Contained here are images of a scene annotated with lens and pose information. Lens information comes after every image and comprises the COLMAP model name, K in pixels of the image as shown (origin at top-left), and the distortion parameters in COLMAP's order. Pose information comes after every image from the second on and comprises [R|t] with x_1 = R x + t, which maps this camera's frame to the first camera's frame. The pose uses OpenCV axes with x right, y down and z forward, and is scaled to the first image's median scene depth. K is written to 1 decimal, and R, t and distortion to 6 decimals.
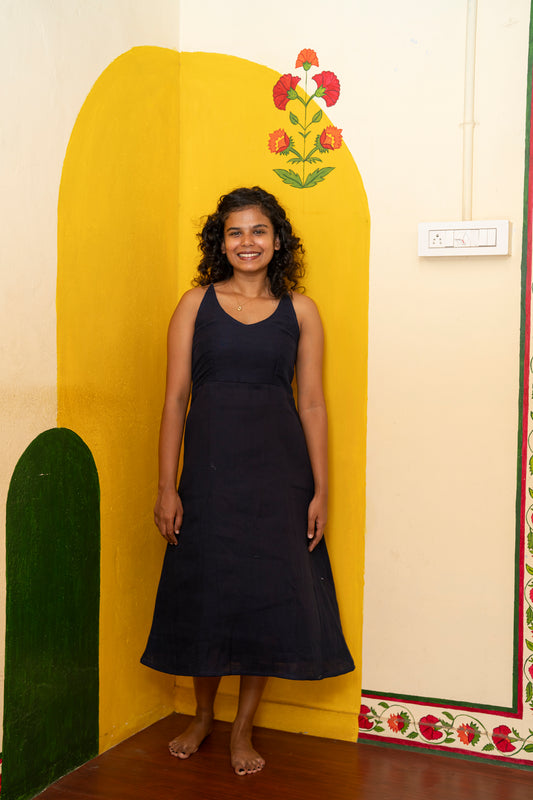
lens RADIAL K [[1109.2, 0, 268.3], [0, 1109.2, 393.8], [0, 0, 1]] dist [0.084603, 0.000000]
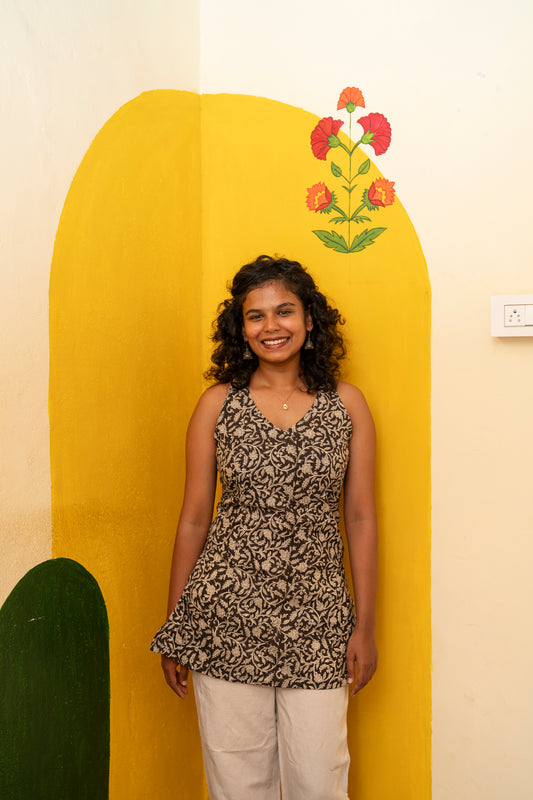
lens RADIAL K [[1109.2, 0, 271.0], [0, 1109.2, 401.3], [0, 0, 1]] dist [0.084603, 0.000000]
pose [[0.998902, -0.016674, -0.043772, 0.007815], [0.016231, 0.999813, -0.010478, -0.066958], [0.043938, 0.009756, 0.998987, 0.169412]]
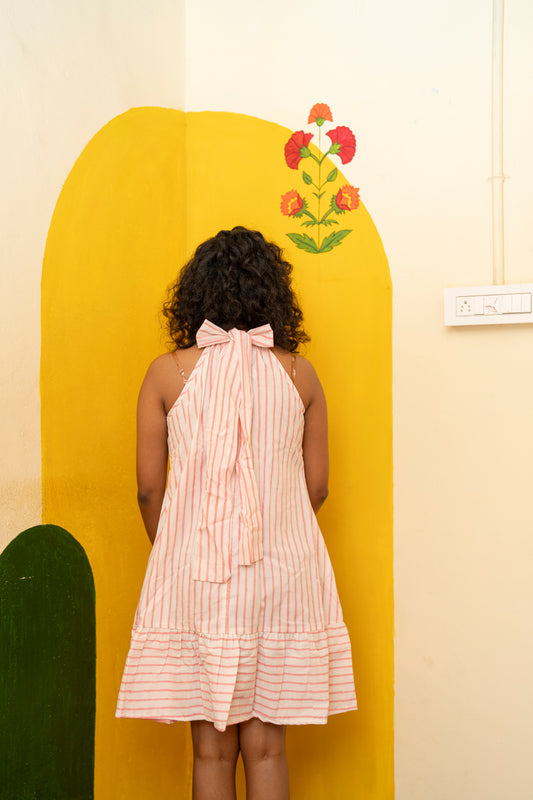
lens RADIAL K [[1109.2, 0, 265.8], [0, 1109.2, 398.1], [0, 0, 1]] dist [0.084603, 0.000000]
pose [[0.997582, -0.018047, -0.067110, 0.047995], [0.014600, 0.998566, -0.051511, -0.020492], [0.067943, 0.050406, 0.996415, 0.098252]]
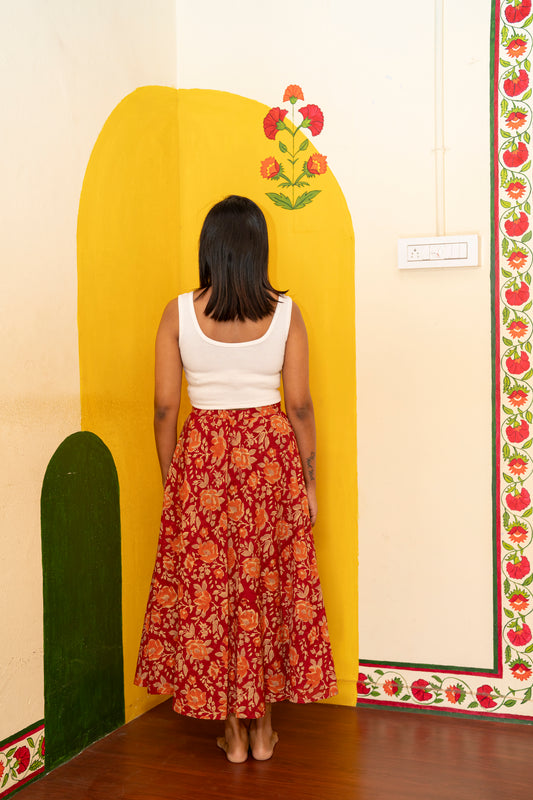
lens RADIAL K [[1109.2, 0, 269.1], [0, 1109.2, 398.8], [0, 0, 1]] dist [0.084603, 0.000000]
pose [[0.999458, -0.028996, 0.015606, -0.015740], [0.029000, 0.999579, -0.000024, 0.003015], [-0.015599, 0.000476, 0.999878, -0.110319]]
